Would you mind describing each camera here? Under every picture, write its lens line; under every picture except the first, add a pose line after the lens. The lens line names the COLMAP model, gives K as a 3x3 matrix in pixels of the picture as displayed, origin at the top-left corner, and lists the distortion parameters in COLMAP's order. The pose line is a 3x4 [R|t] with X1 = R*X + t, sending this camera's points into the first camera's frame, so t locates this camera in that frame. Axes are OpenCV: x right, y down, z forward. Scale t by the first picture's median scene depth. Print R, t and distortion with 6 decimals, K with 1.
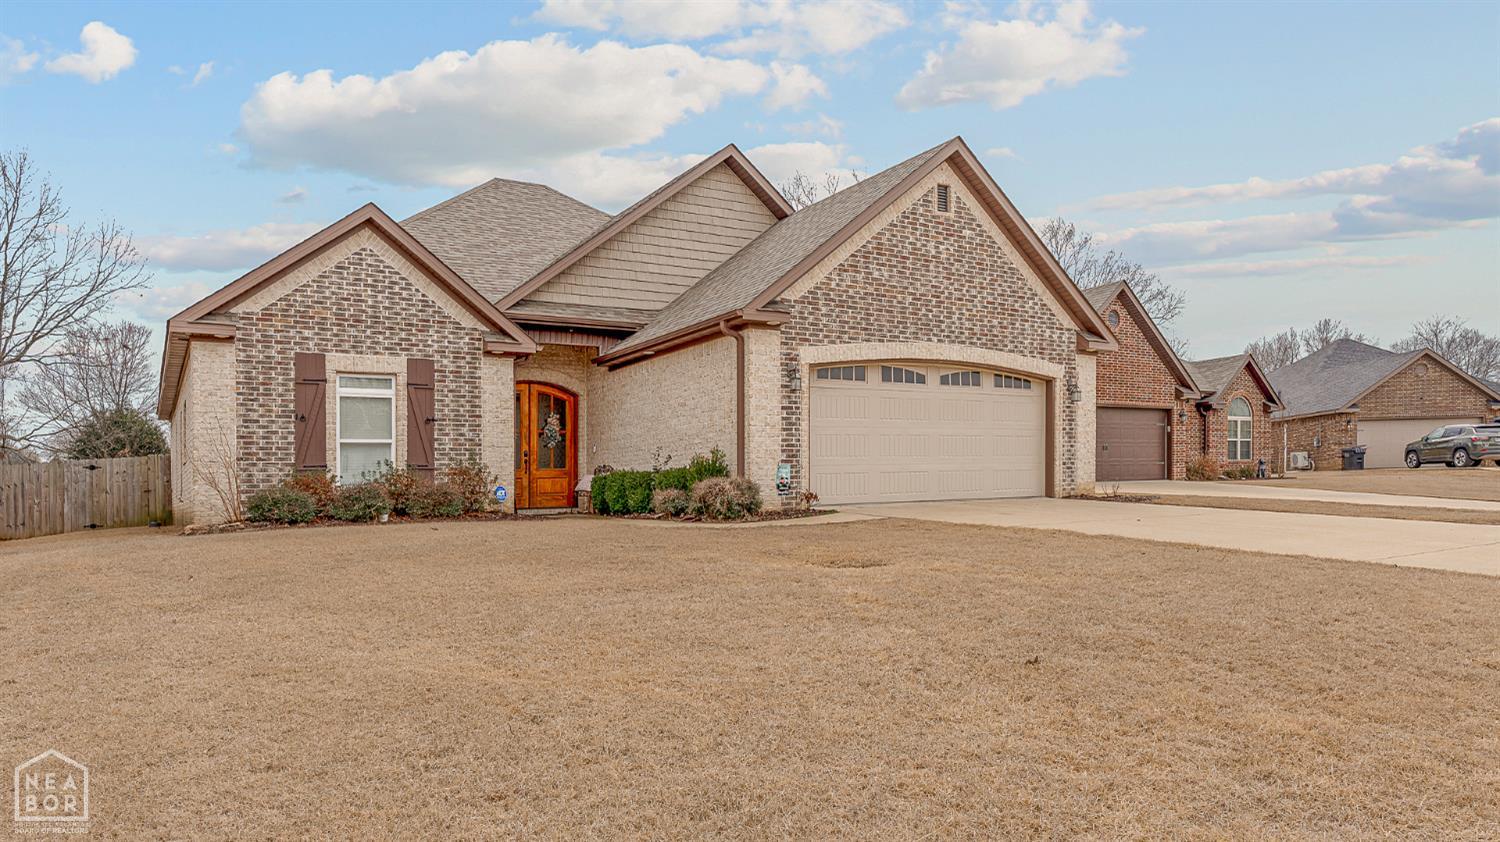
lens RADIAL K [[906.0, 0, 750.3], [0, 906.0, 427.5], [0, 0, 1]] dist [-0.002126, 0.000638]
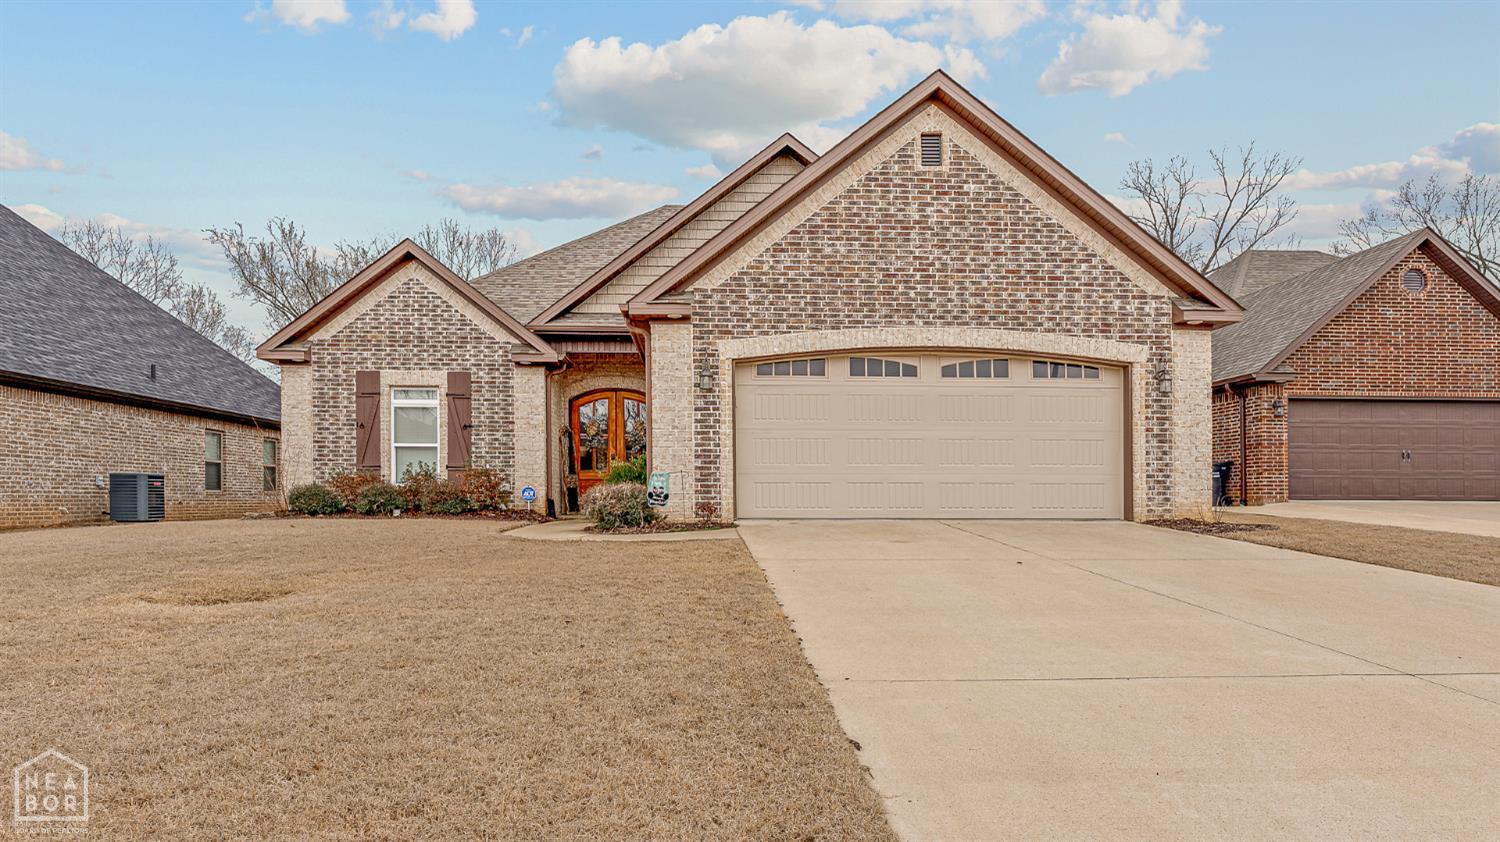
lens RADIAL K [[816.1, 0, 749.8], [0, 816.1, 421.4], [0, 0, 1]] dist [-0.004354, -0.001520]
pose [[0.875631, -0.012761, -0.482812, 0.436439], [0.005399, 0.999847, -0.016634, 0.004272], [0.482950, 0.011959, 0.875566, 0.287146]]
